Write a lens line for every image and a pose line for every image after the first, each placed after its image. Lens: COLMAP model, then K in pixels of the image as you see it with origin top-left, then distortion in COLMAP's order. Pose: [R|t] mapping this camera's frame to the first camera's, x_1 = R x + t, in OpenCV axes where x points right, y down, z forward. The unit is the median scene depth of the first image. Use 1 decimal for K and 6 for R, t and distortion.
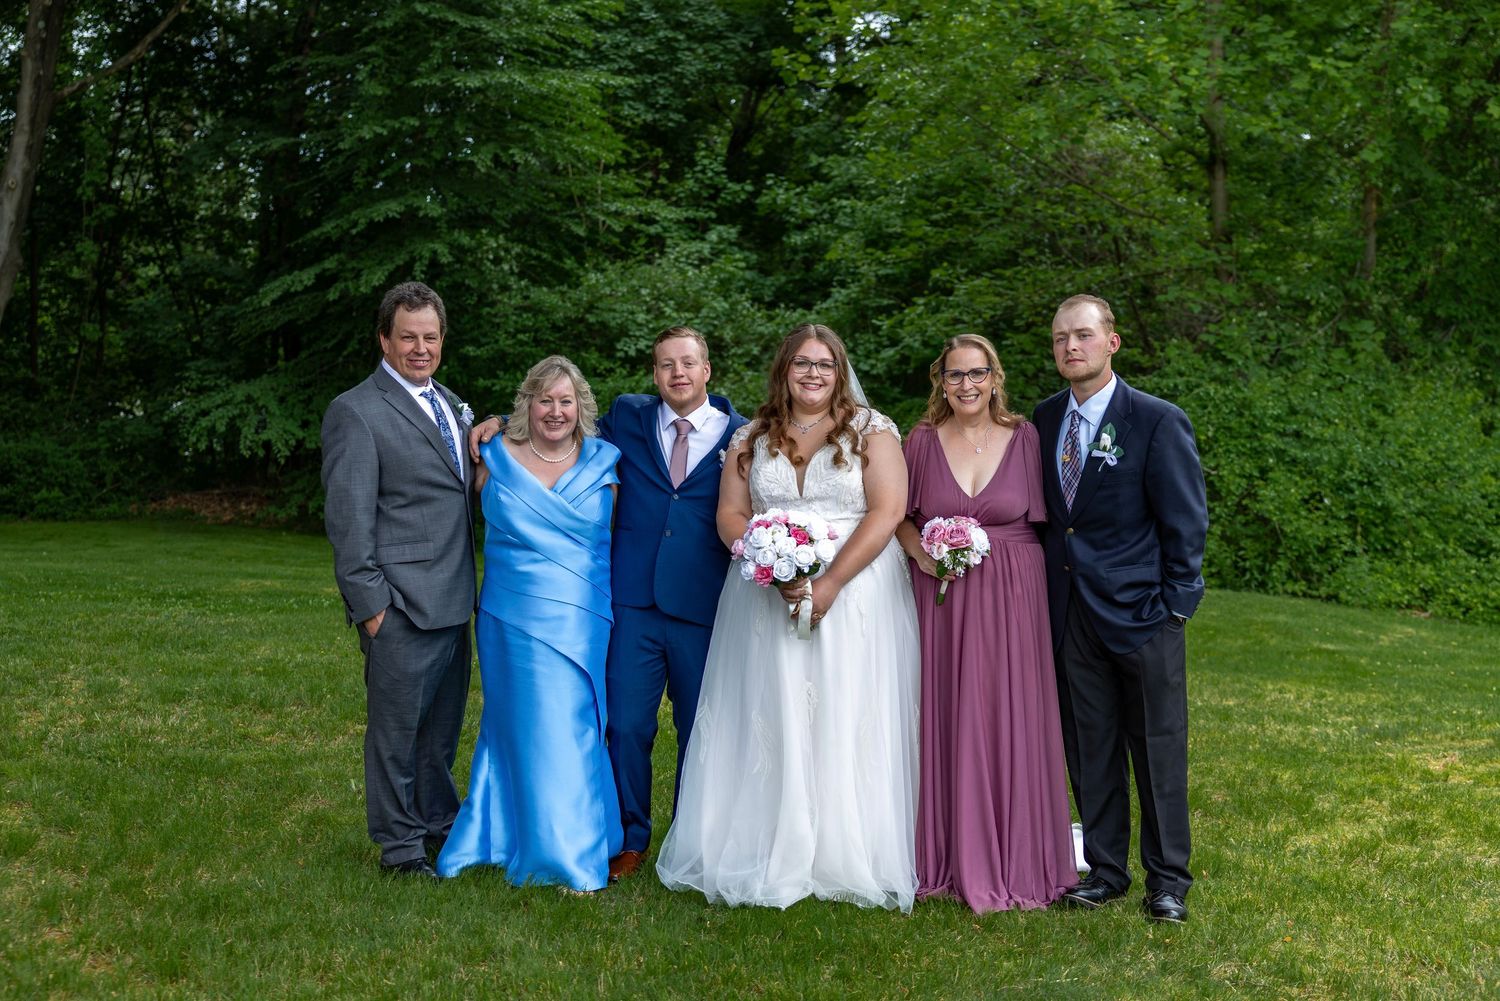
lens RADIAL K [[1970.8, 0, 745.8], [0, 1970.8, 450.5], [0, 0, 1]] dist [0.027318, -0.003203]
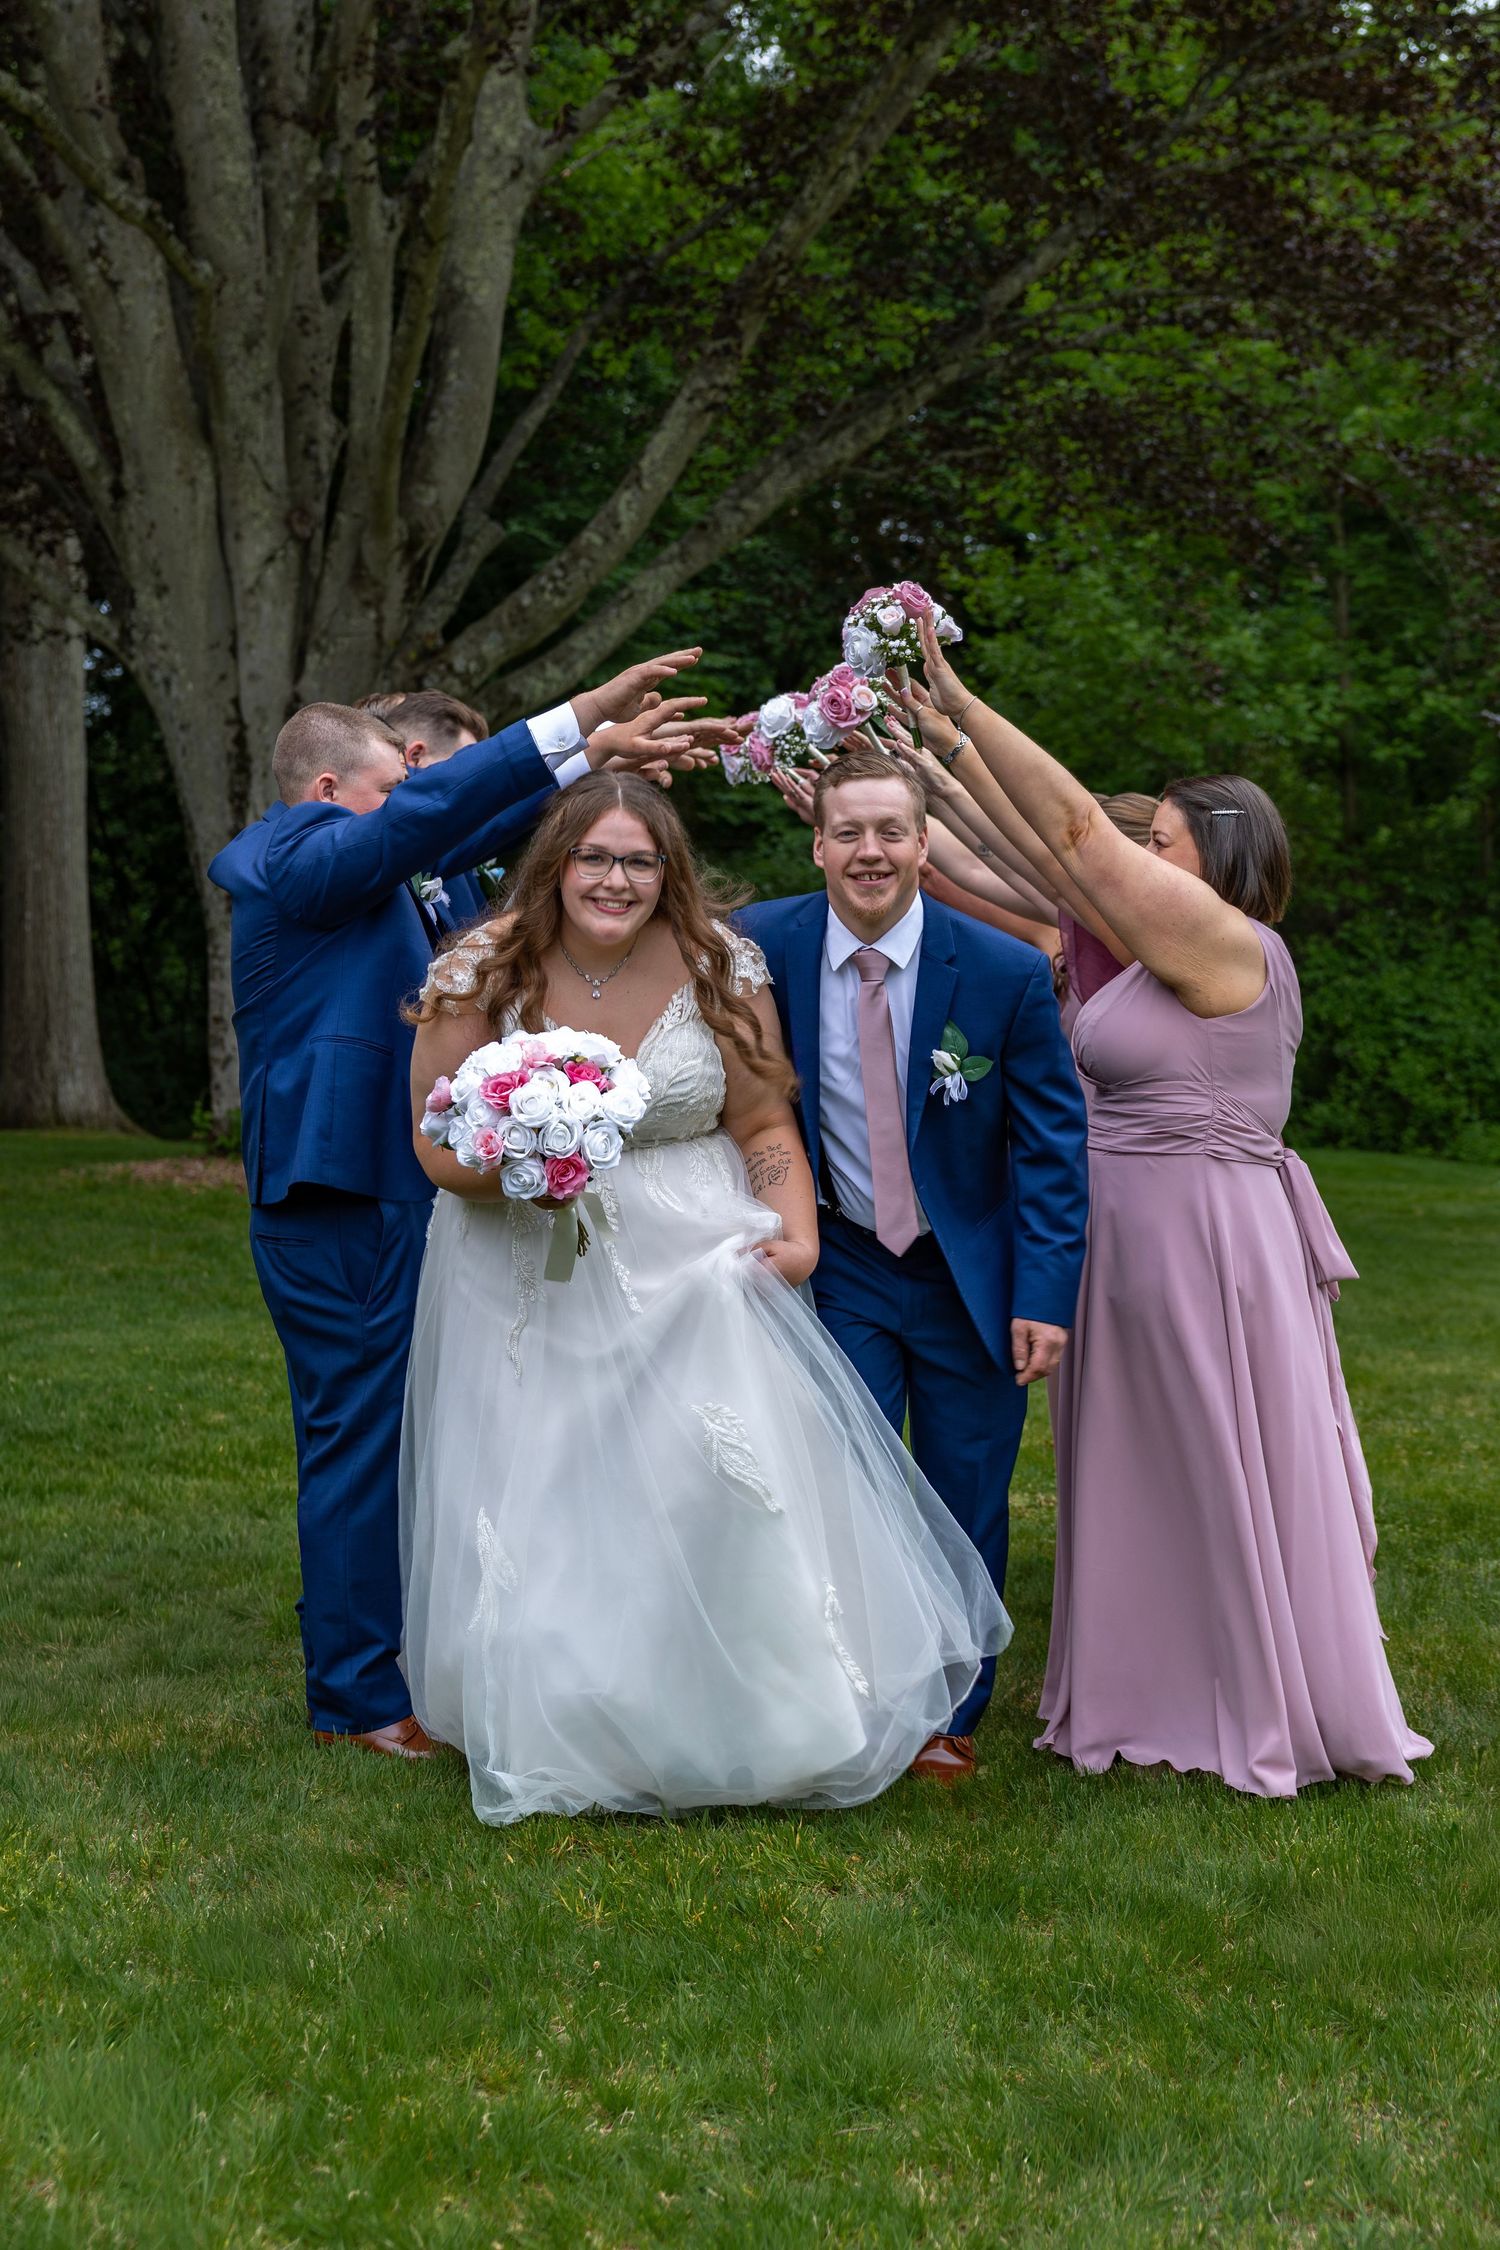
lens RADIAL K [[2872.3, 0, 814.4], [0, 2872.3, 960.8], [0, 0, 1]] dist [-0.026224, 0.258491]
pose [[0.998771, -0.015718, 0.047003, -0.098377], [0.017520, 0.999117, -0.038192, 0.009891], [-0.046362, 0.038968, 0.998164, -0.421988]]
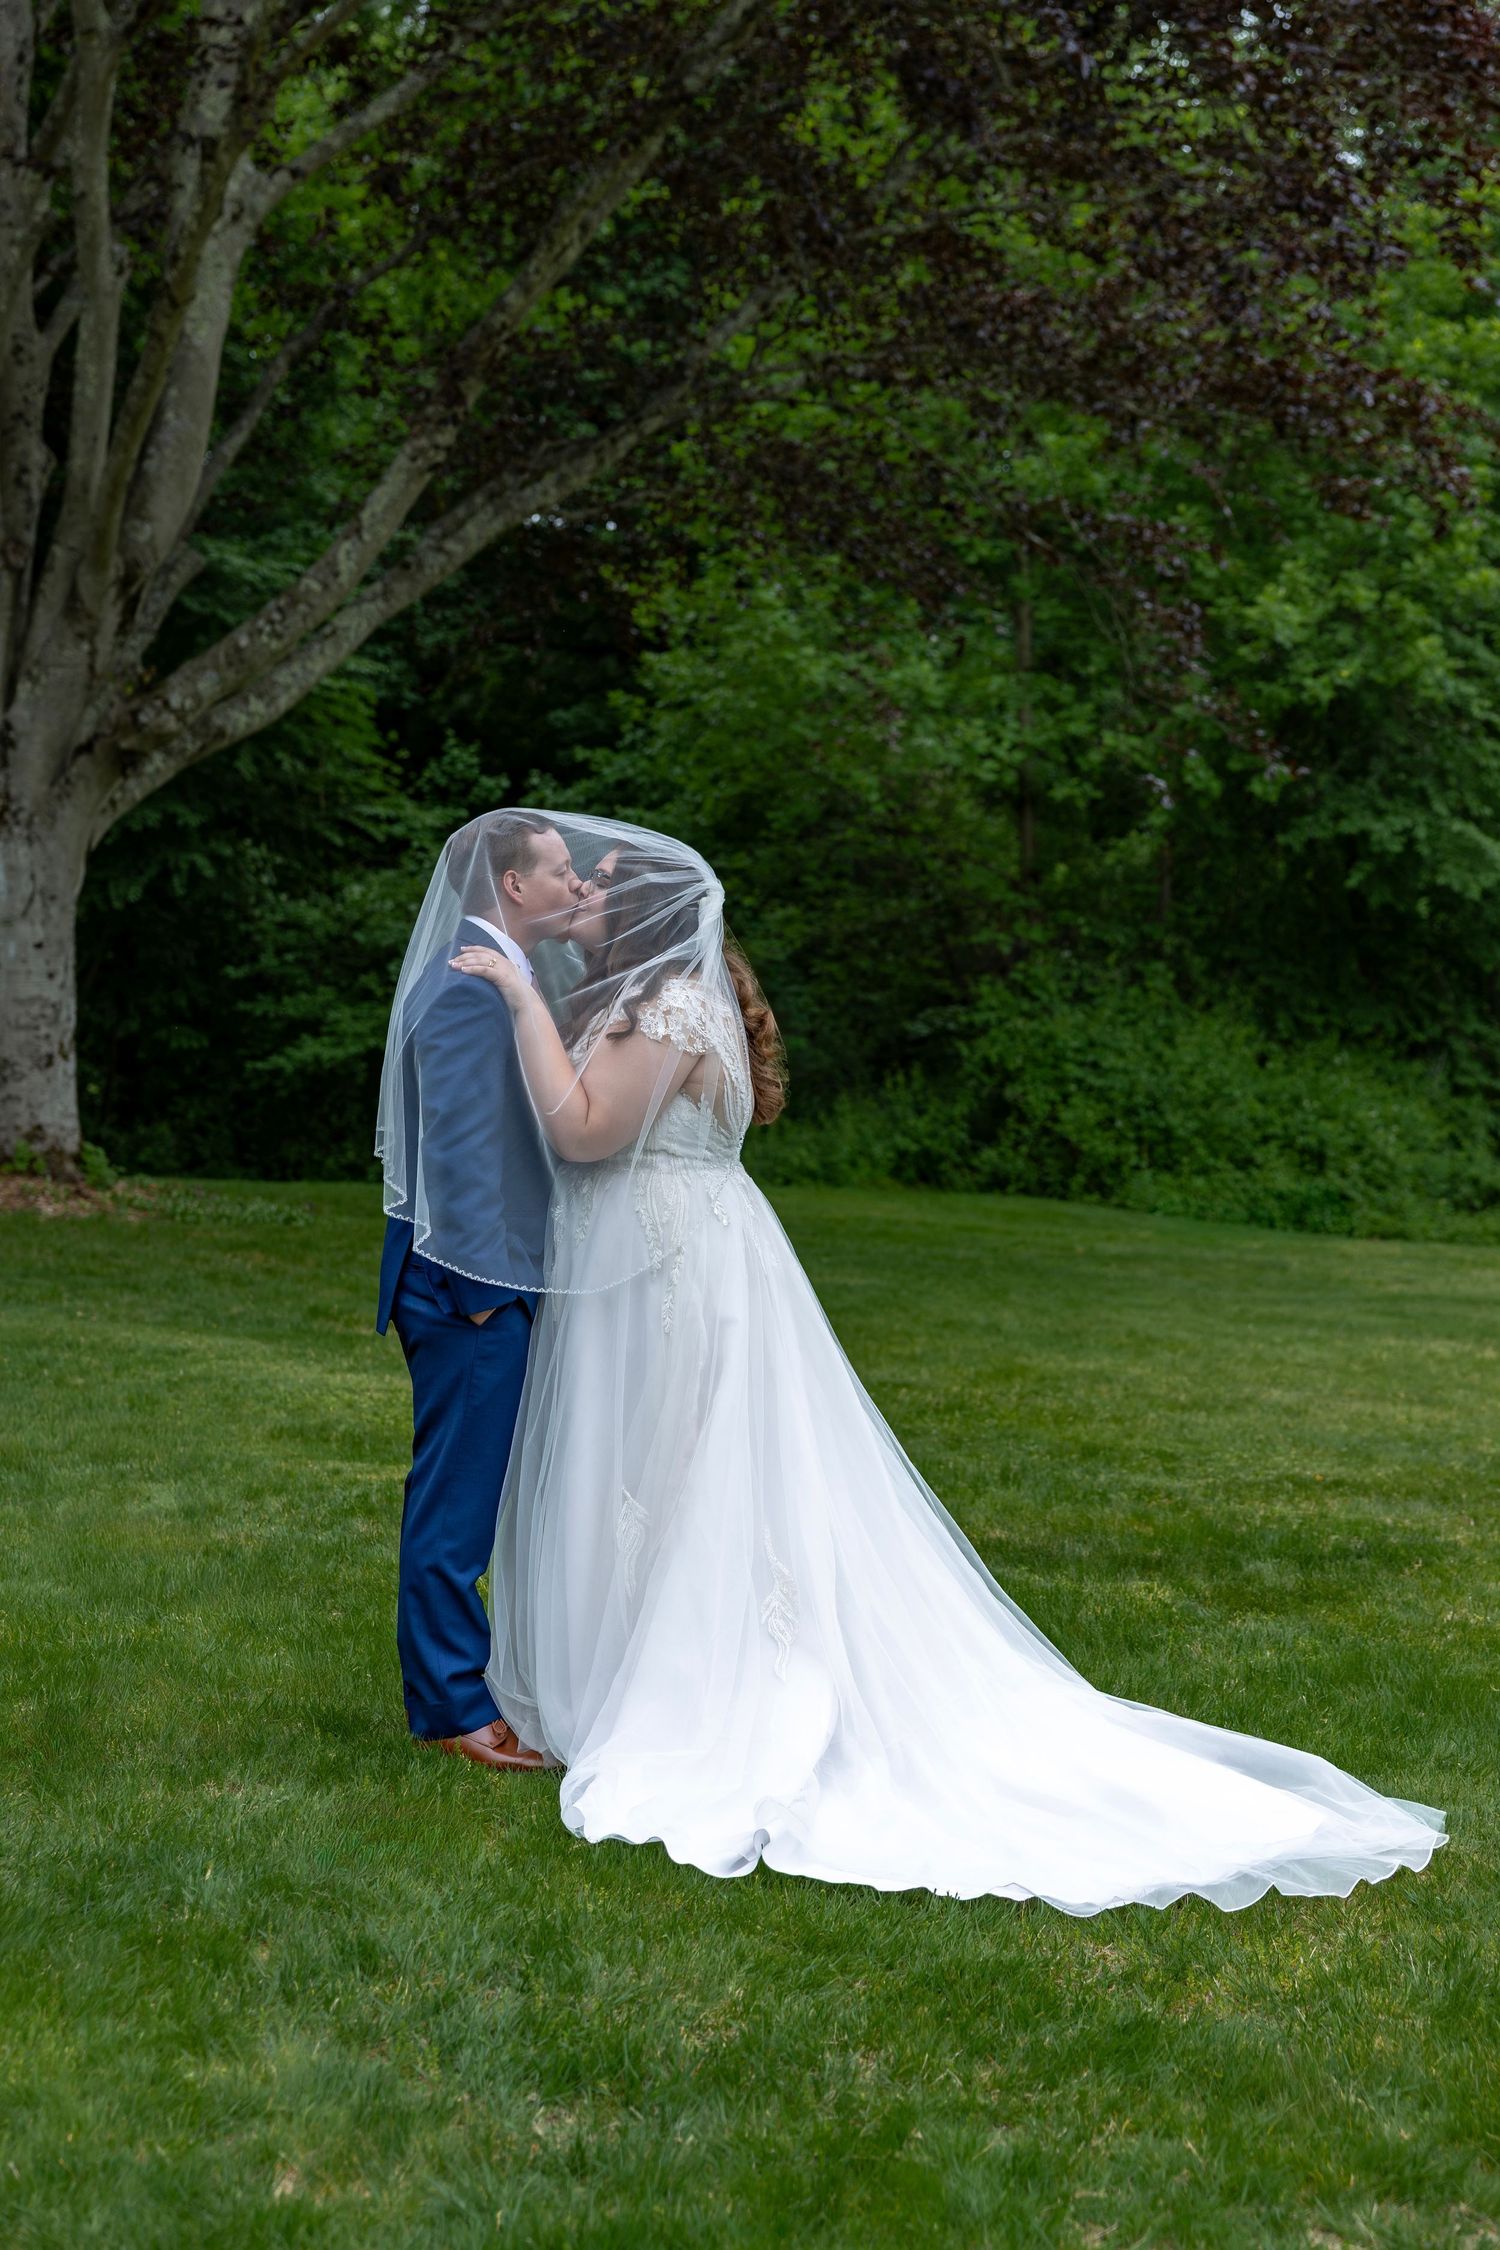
lens RADIAL K [[3208.2, 0, 760.5], [0, 3208.2, 1066.7], [0, 0, 1]] dist [0.008742, -0.047124]
pose [[0.988798, 0.006182, 0.149133, -0.117486], [-0.004497, 0.999922, -0.011634, 0.009861], [-0.149194, 0.010833, 0.988749, -0.505021]]
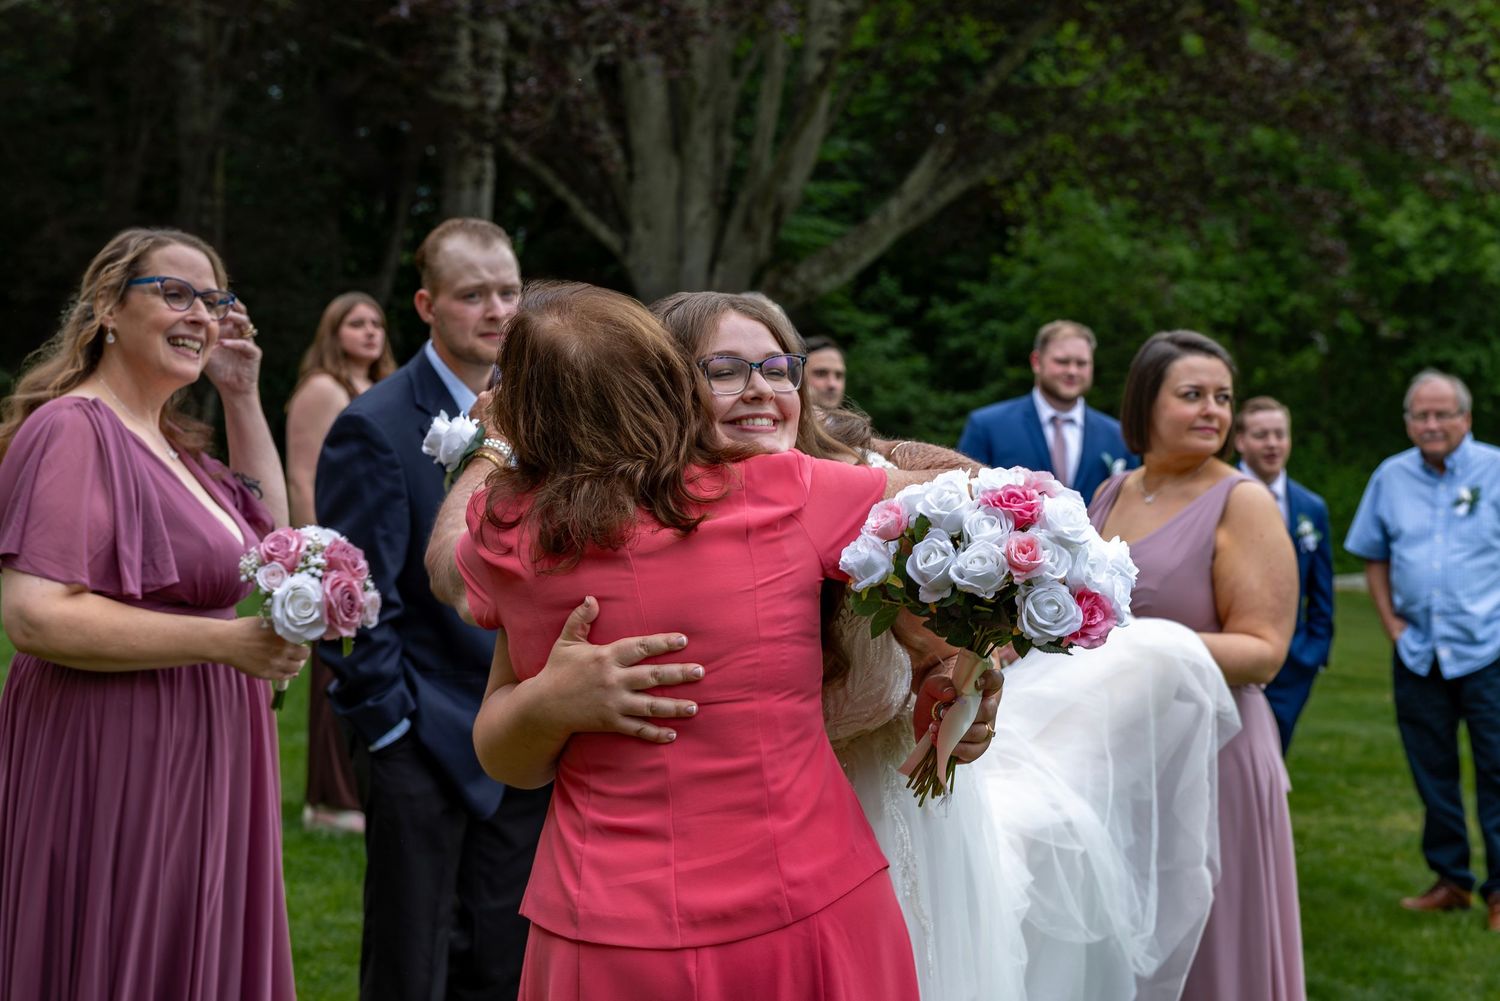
lens RADIAL K [[2207.8, 0, 845.5], [0, 2207.8, 435.5], [0, 0, 1]] dist [0.015252, 0.022502]
pose [[0.996658, 0.057489, 0.058037, -0.161801], [-0.055800, 0.997982, -0.030302, 0.015412], [-0.059662, 0.026963, 0.997854, -0.687293]]
